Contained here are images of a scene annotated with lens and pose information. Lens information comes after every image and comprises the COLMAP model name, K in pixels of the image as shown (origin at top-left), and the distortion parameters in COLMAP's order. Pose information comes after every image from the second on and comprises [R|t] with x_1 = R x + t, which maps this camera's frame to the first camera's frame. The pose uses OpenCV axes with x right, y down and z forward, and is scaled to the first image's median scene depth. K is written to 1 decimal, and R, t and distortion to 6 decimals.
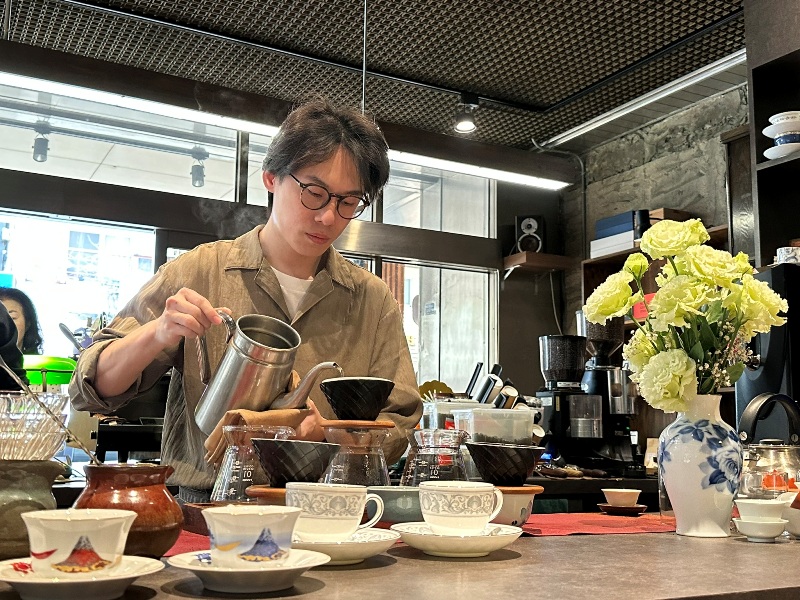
lens RADIAL K [[889.3, 0, 400.0], [0, 889.3, 300.0], [0, 0, 1]] dist [0.010152, 0.011204]
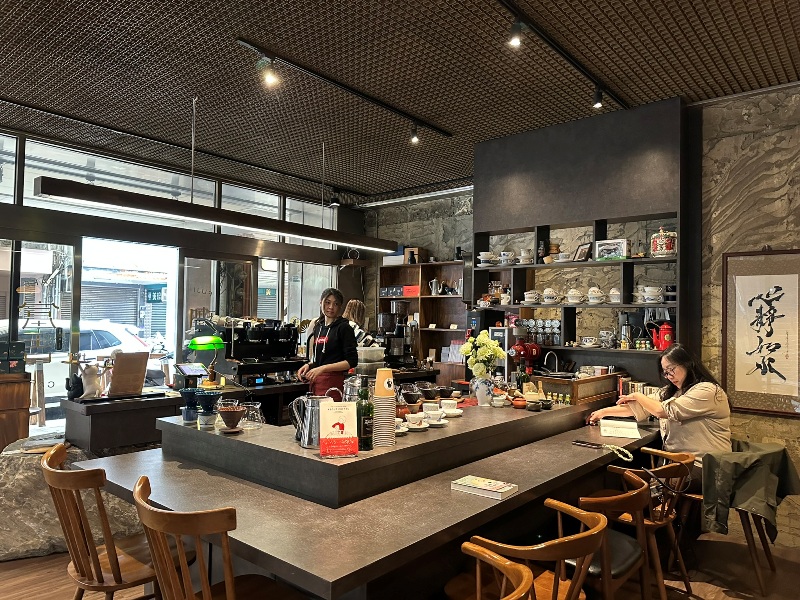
lens RADIAL K [[562.6, 0, 400.0], [0, 562.6, 300.0], [0, 0, 1]] dist [0.000728, 0.000127]
pose [[0.933022, 0.006086, 0.359767, -0.478935], [-0.053112, 0.991234, 0.120974, -0.258017], [-0.355877, -0.131979, 0.925167, -0.610656]]
